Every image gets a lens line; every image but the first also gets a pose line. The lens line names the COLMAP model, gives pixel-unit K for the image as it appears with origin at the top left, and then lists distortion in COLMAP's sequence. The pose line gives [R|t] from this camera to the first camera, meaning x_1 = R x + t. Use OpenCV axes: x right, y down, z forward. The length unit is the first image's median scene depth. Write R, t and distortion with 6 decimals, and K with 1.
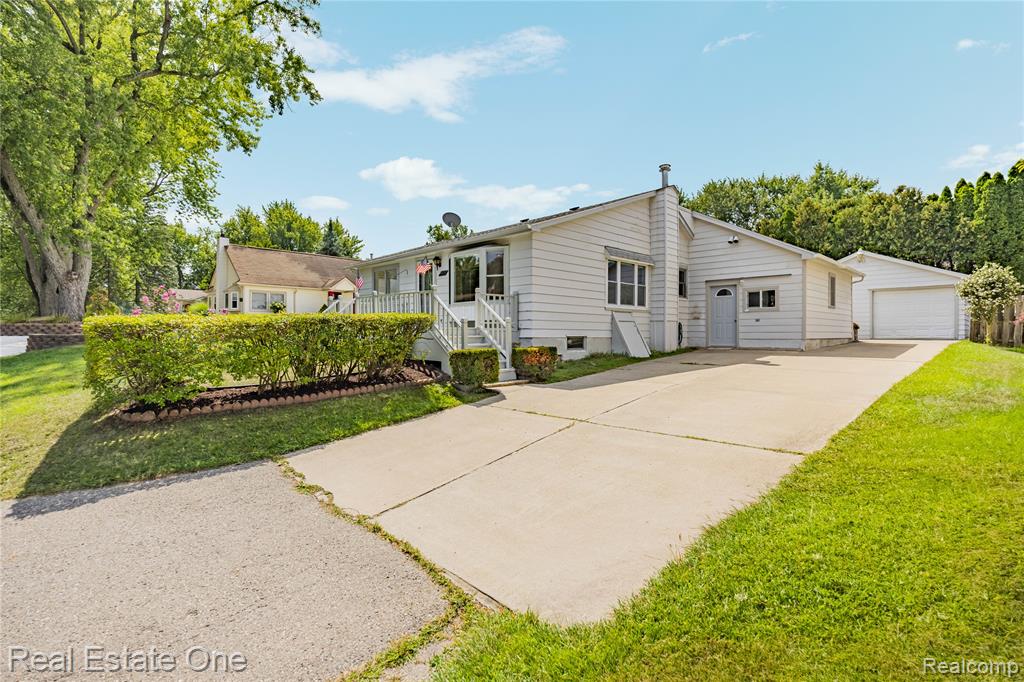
lens RADIAL K [[473.0, 0, 517.2], [0, 473.0, 340.1], [0, 0, 1]] dist [-0.002624, -0.000218]
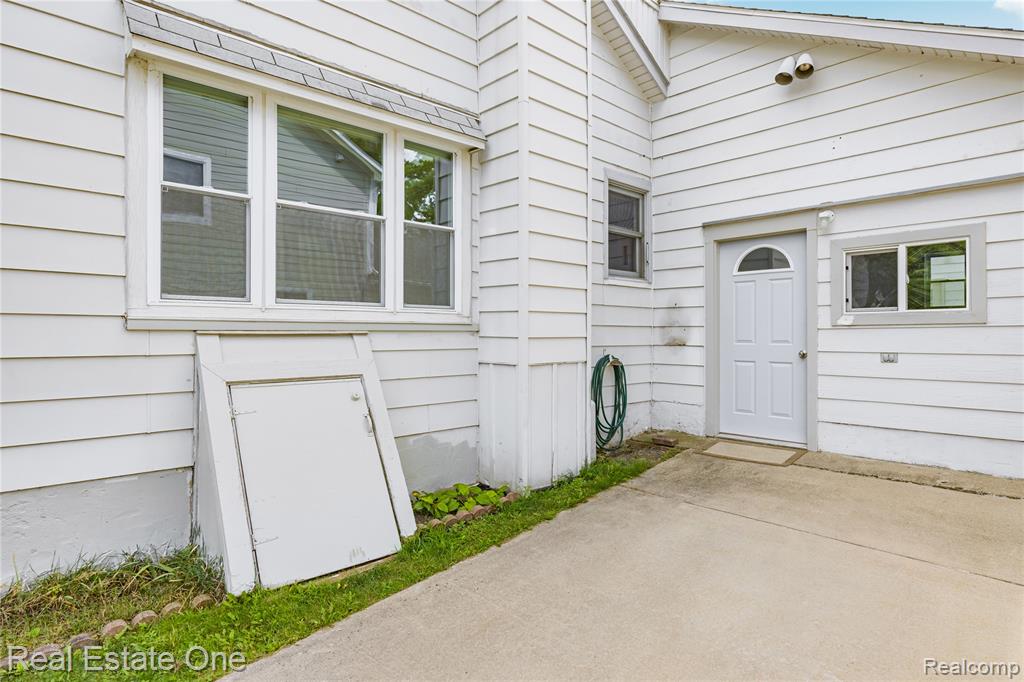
lens RADIAL K [[575.7, 0, 506.6], [0, 575.7, 334.3], [0, 0, 1]] dist [0.000224, -0.000479]
pose [[0.999782, -0.001597, -0.020832, 0.293853], [0.001238, 0.999851, -0.017245, -0.049144], [0.020856, 0.017216, 0.999634, 0.659360]]
